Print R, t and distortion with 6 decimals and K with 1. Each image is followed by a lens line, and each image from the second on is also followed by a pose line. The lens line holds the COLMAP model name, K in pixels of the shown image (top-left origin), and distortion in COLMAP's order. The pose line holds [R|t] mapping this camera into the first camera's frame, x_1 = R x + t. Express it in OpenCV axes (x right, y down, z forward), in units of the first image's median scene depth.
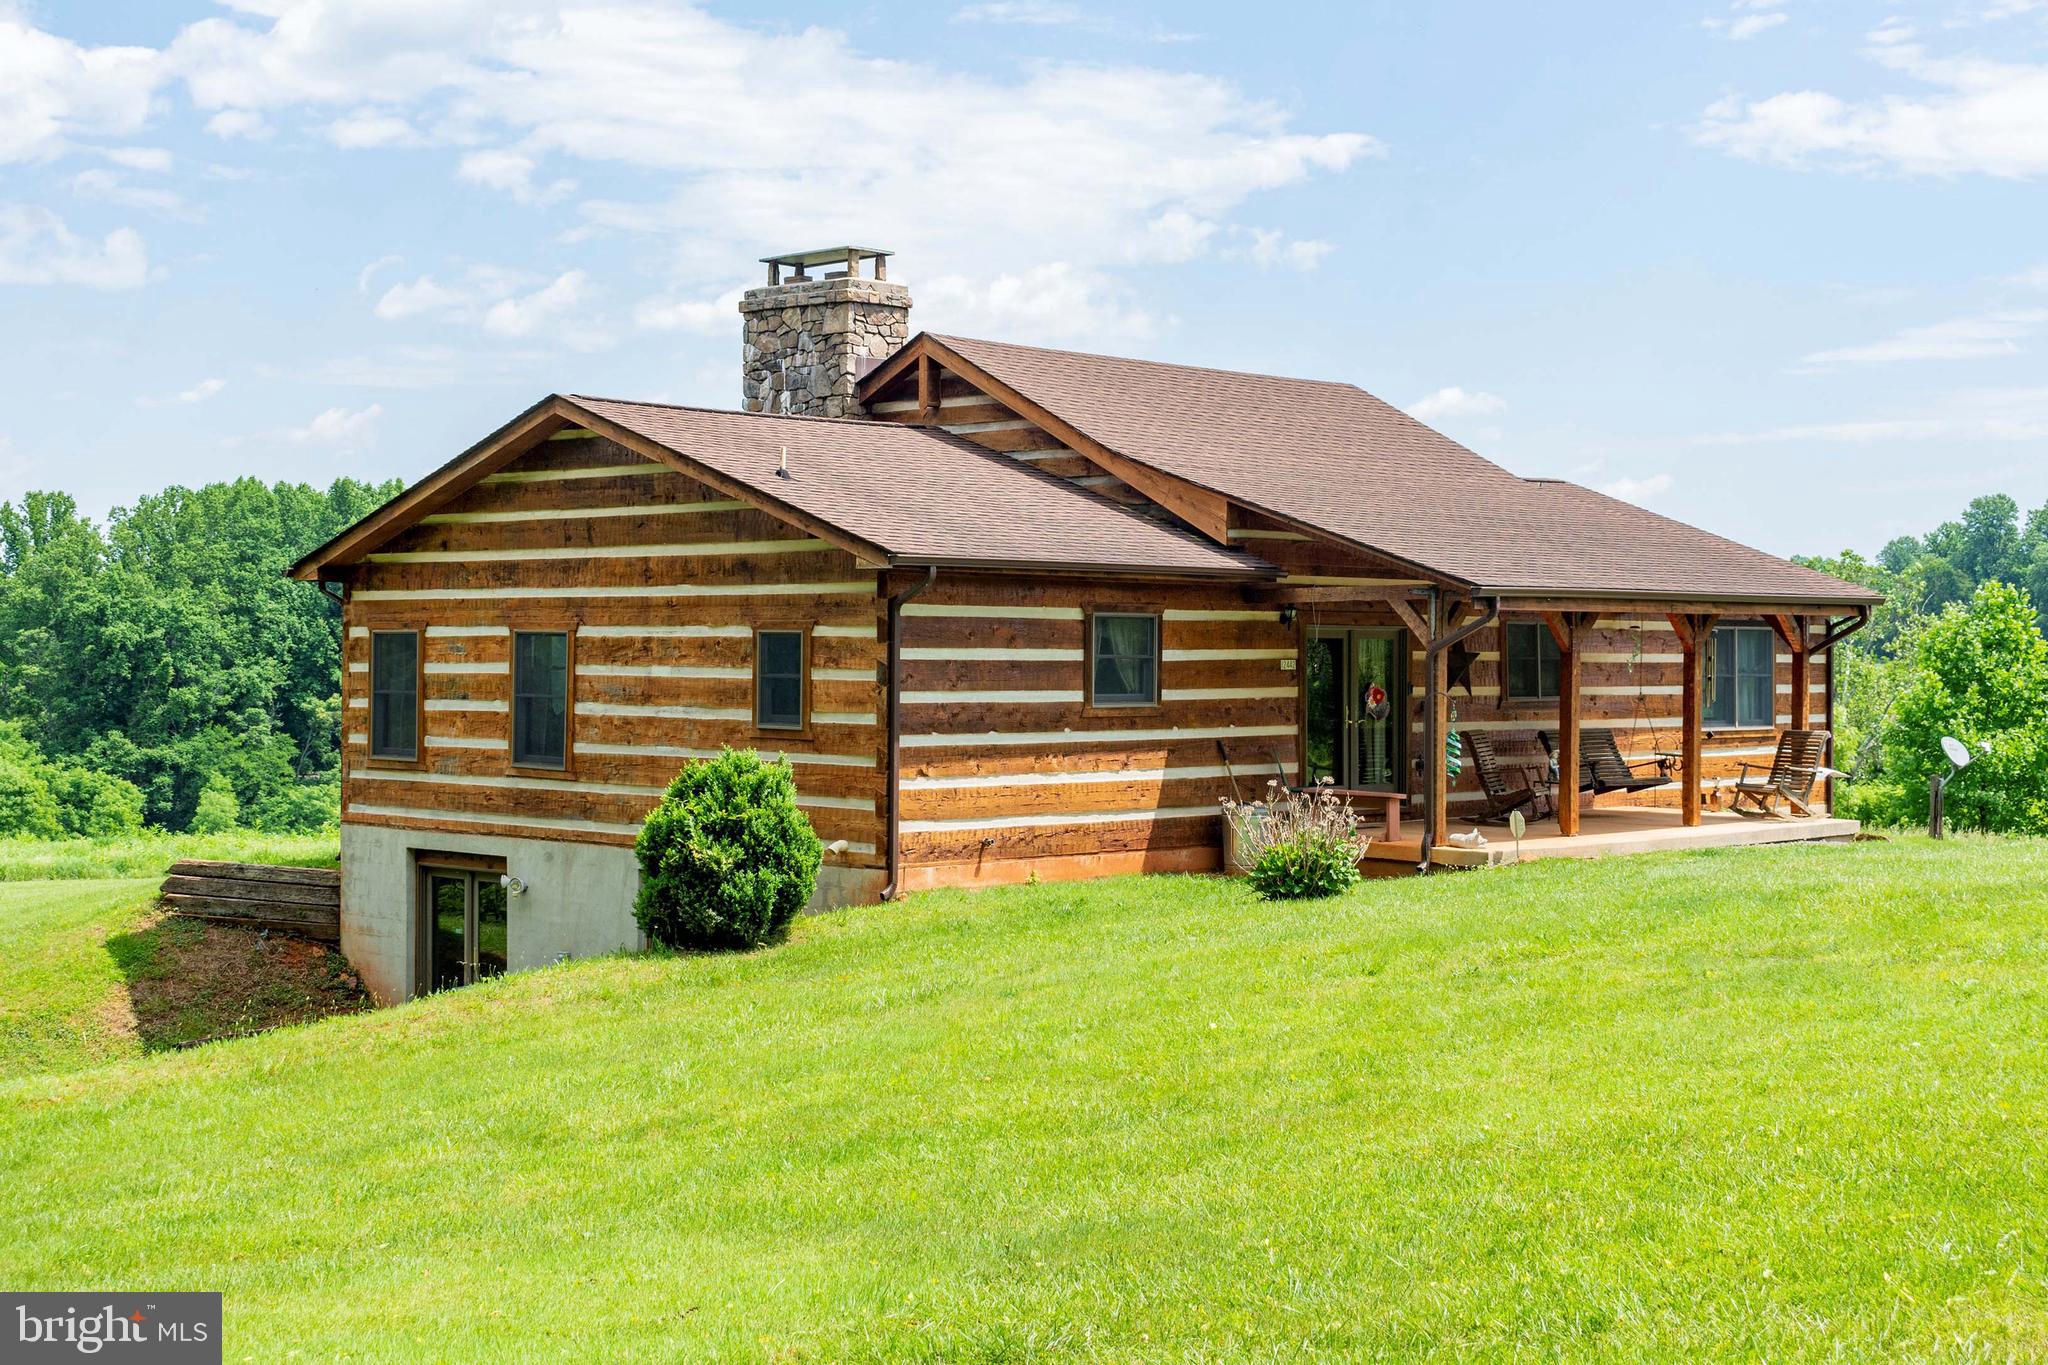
lens RADIAL K [[2734.4, 0, 1026.6], [0, 2734.4, 672.0], [0, 0, 1]] dist [0.007367, -0.034284]
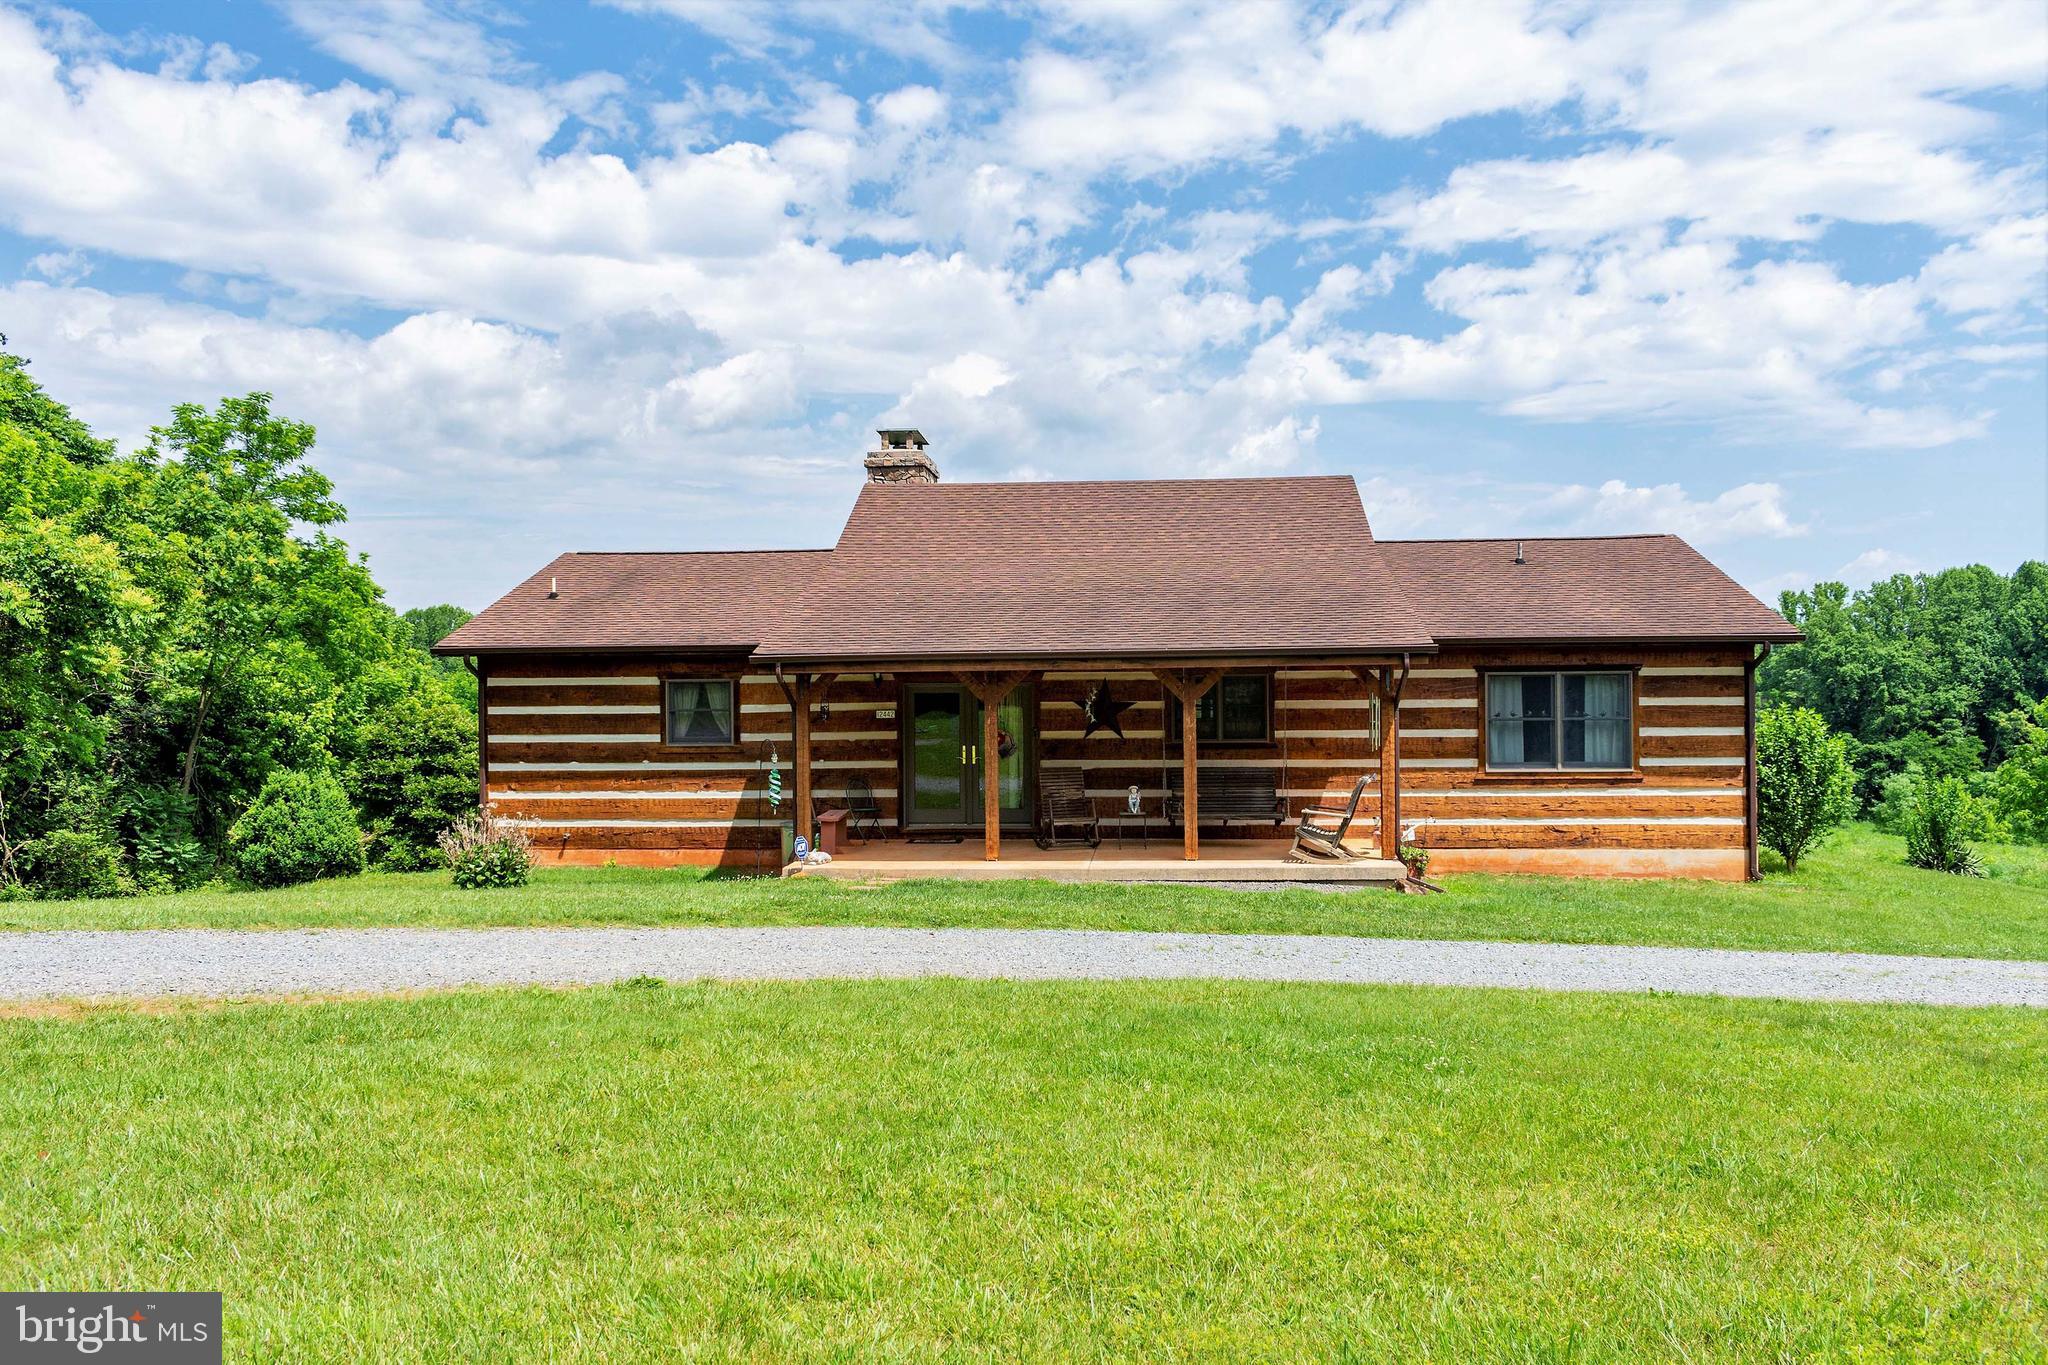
lens RADIAL K [[1595.0, 0, 1024.0], [0, 1595.0, 682.5], [0, 0, 1]] dist [0.001771, -0.001120]
pose [[0.640312, -0.013680, -0.767993, 0.756622], [0.007867, 0.999906, -0.011252, -0.009131], [0.768074, 0.001163, 0.640360, 0.587674]]
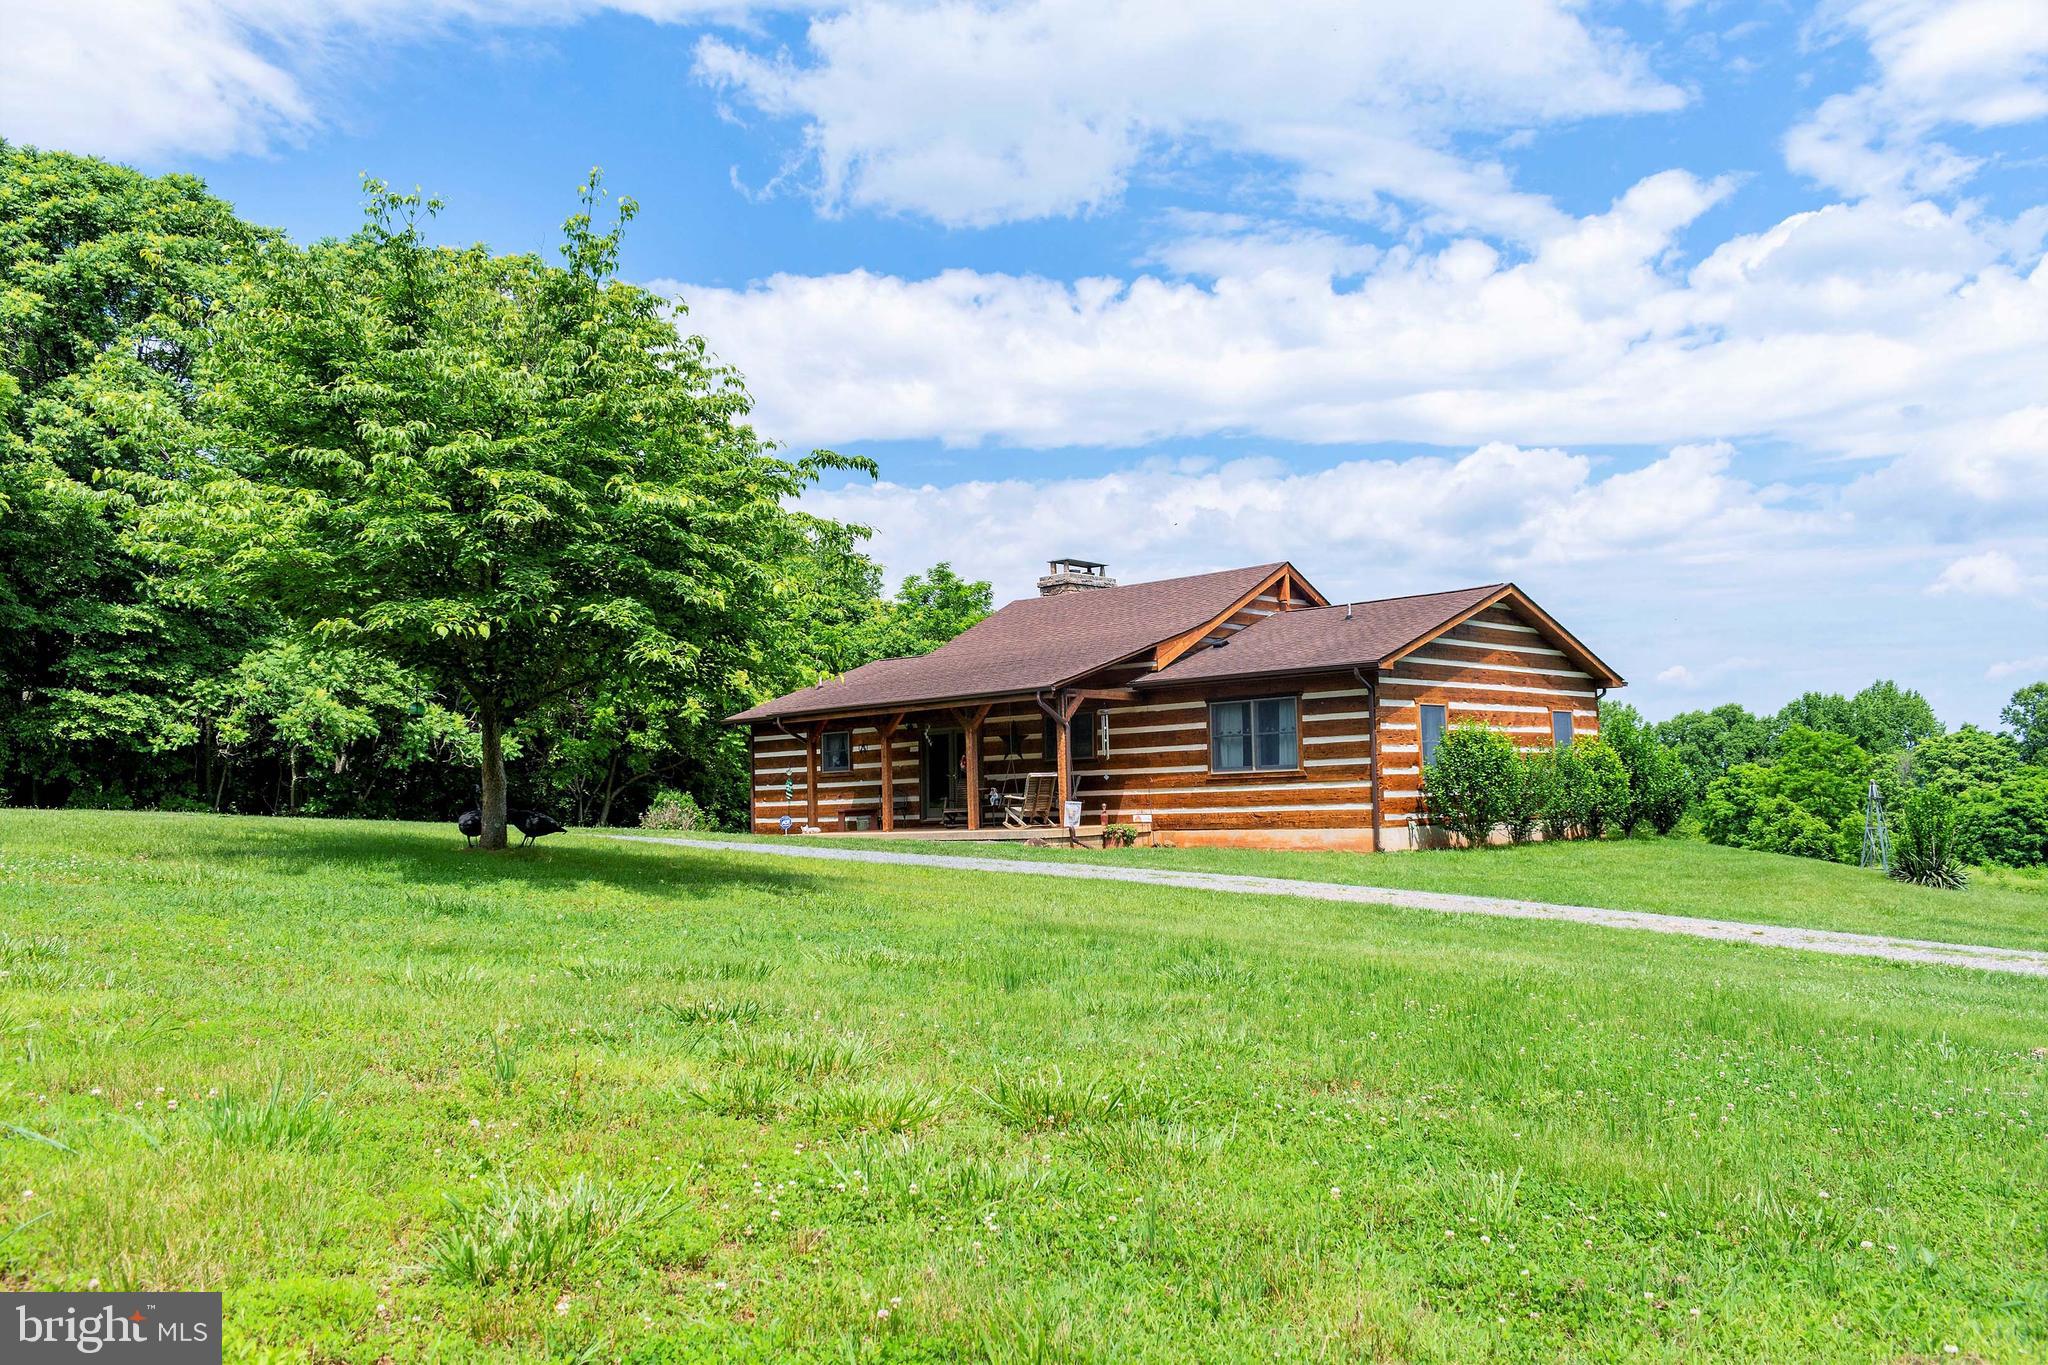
lens RADIAL K [[1617.3, 0, 1024.0], [0, 1617.3, 682.5], [0, 0, 1]] dist [0.006622, -0.002483]
pose [[0.021037, -0.086957, -0.995990, 1.392417], [0.019111, 0.996063, -0.086560, 0.057388], [0.999596, -0.017213, 0.022616, 1.102868]]
